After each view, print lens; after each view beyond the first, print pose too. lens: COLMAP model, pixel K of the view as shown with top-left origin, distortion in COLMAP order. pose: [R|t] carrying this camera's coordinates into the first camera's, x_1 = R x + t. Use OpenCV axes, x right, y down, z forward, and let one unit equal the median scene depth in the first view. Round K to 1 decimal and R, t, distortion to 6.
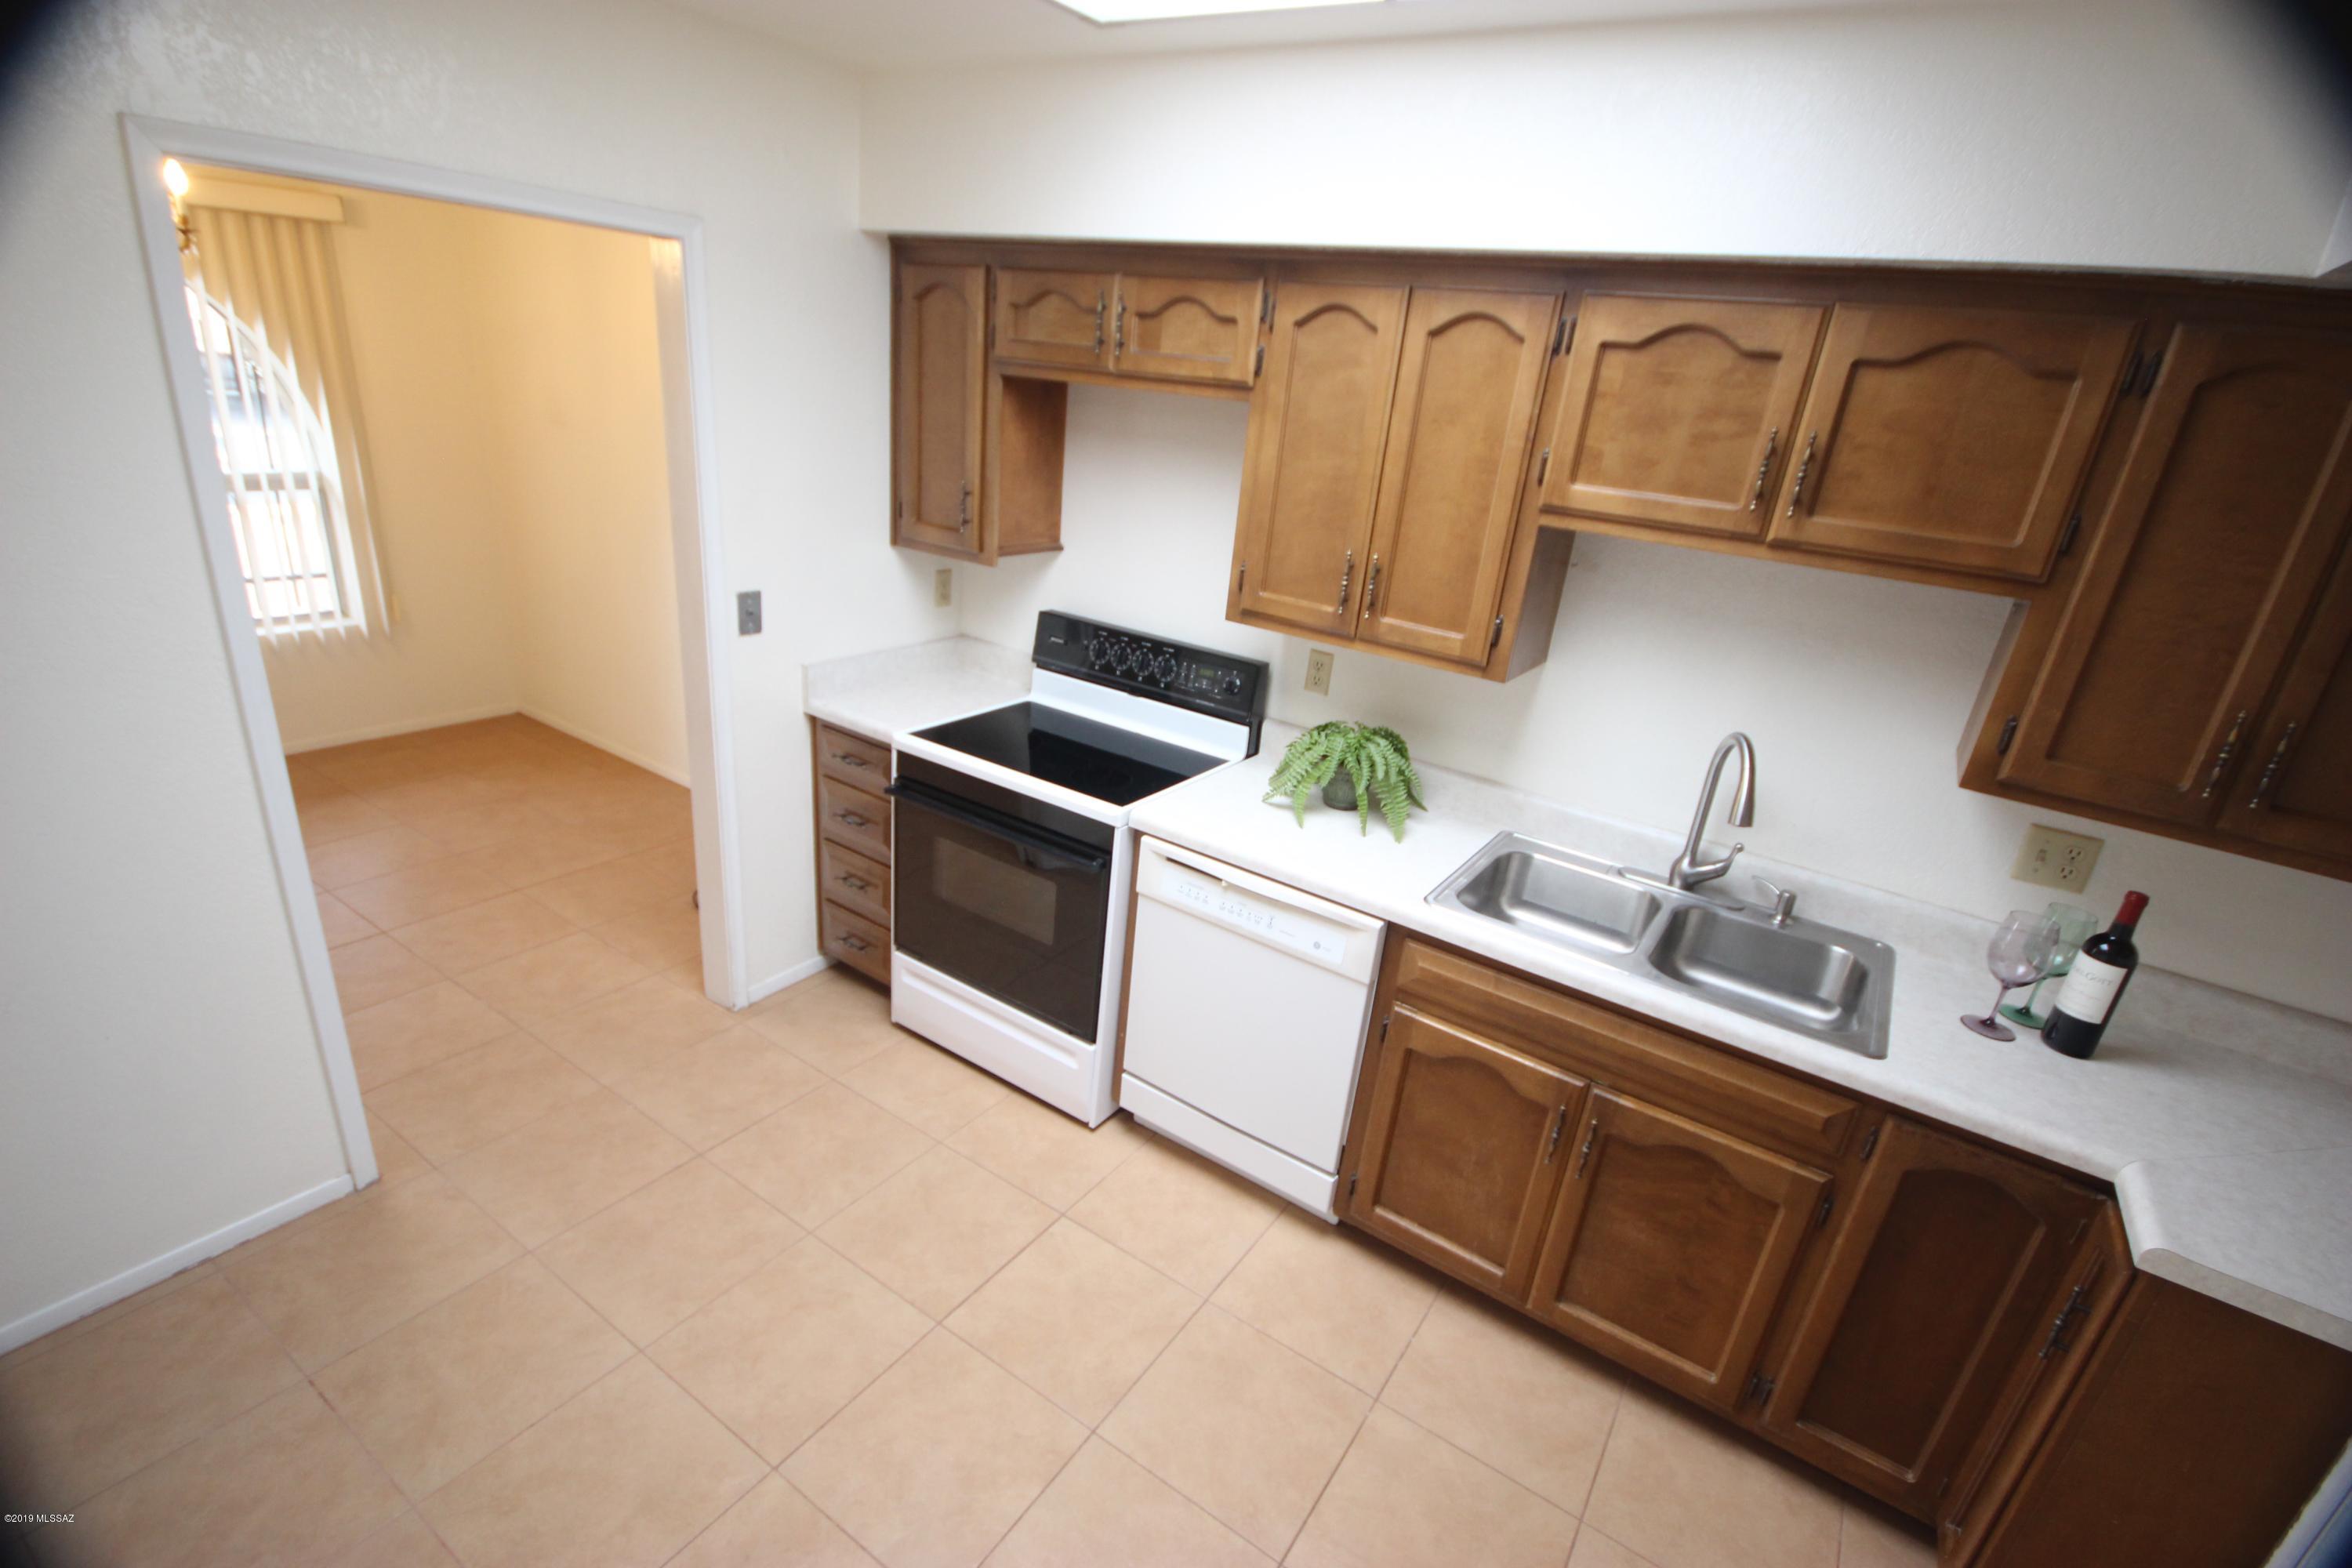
lens RADIAL K [[1074.9, 0, 1165.2], [0, 1074.9, 788.0], [0, 0, 1]] dist [-0.018314, -0.000523]
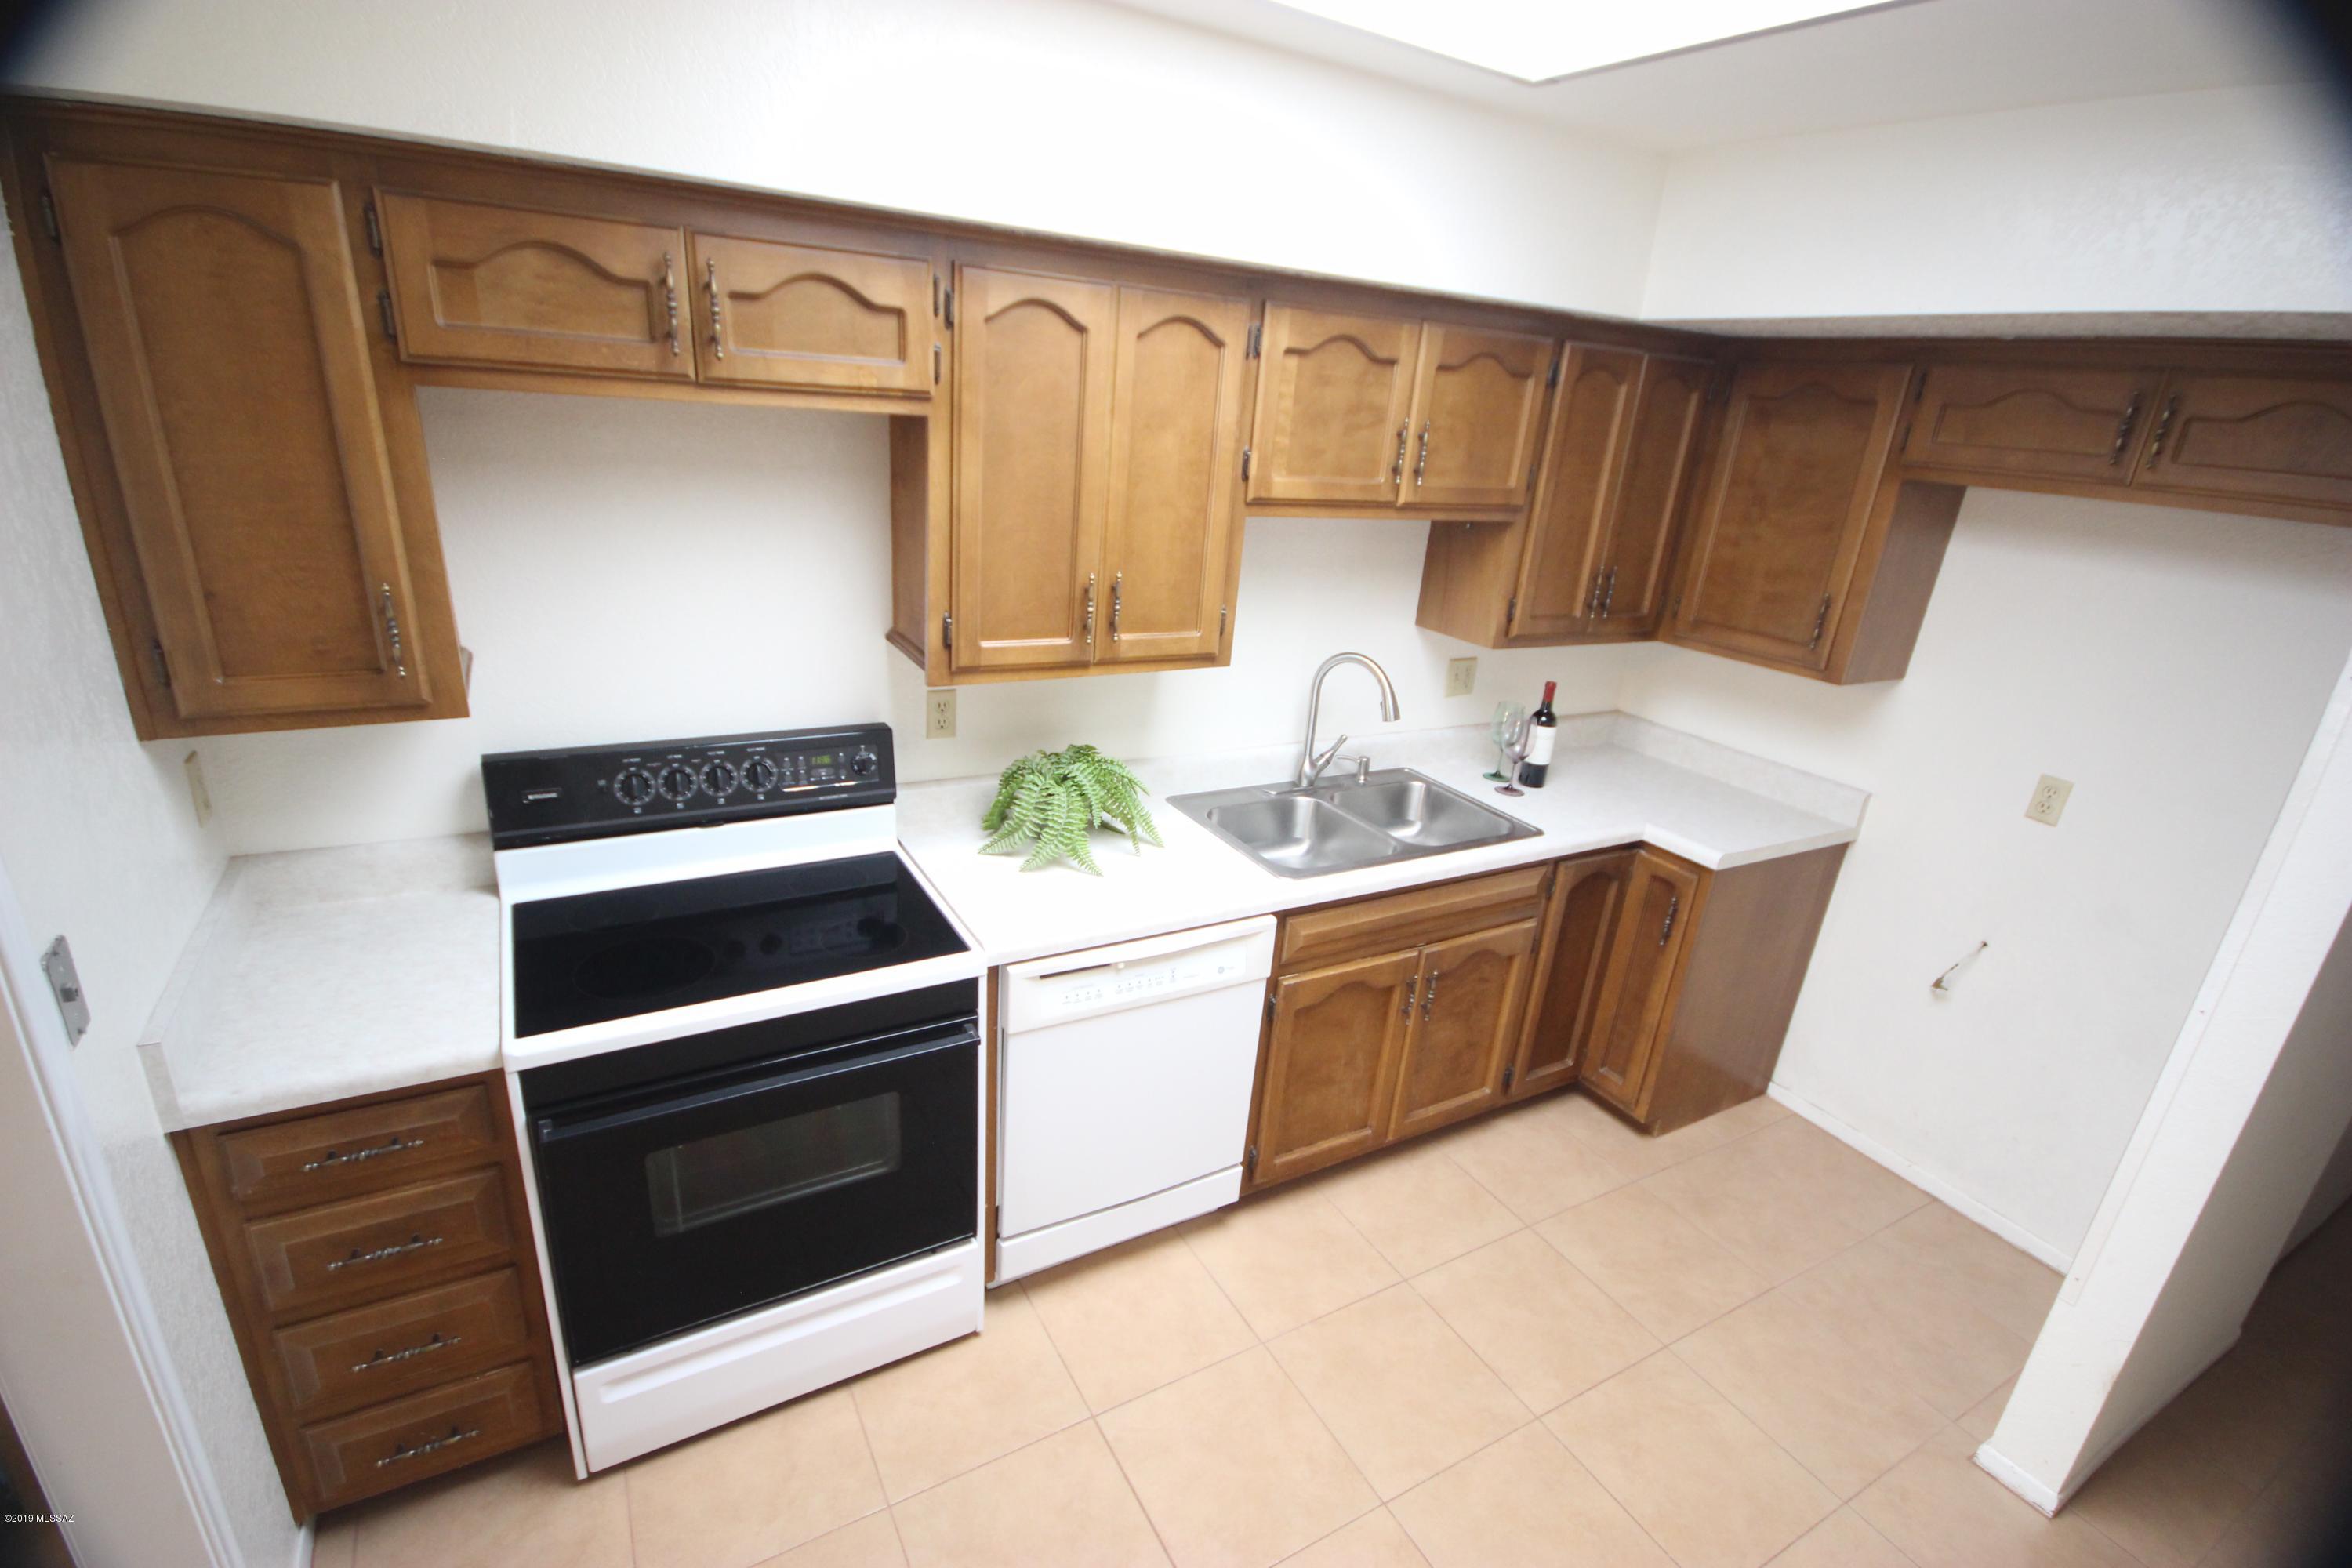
lens RADIAL K [[1074.9, 0, 1168.6], [0, 1074.9, 793.7], [0, 0, 1]] dist [-0.018314, -0.000523]
pose [[0.450327, -0.365221, 0.814751, -0.647348], [0.291412, 0.922665, 0.252526, -0.275681], [-0.843970, 0.123709, 0.521930, 0.519480]]
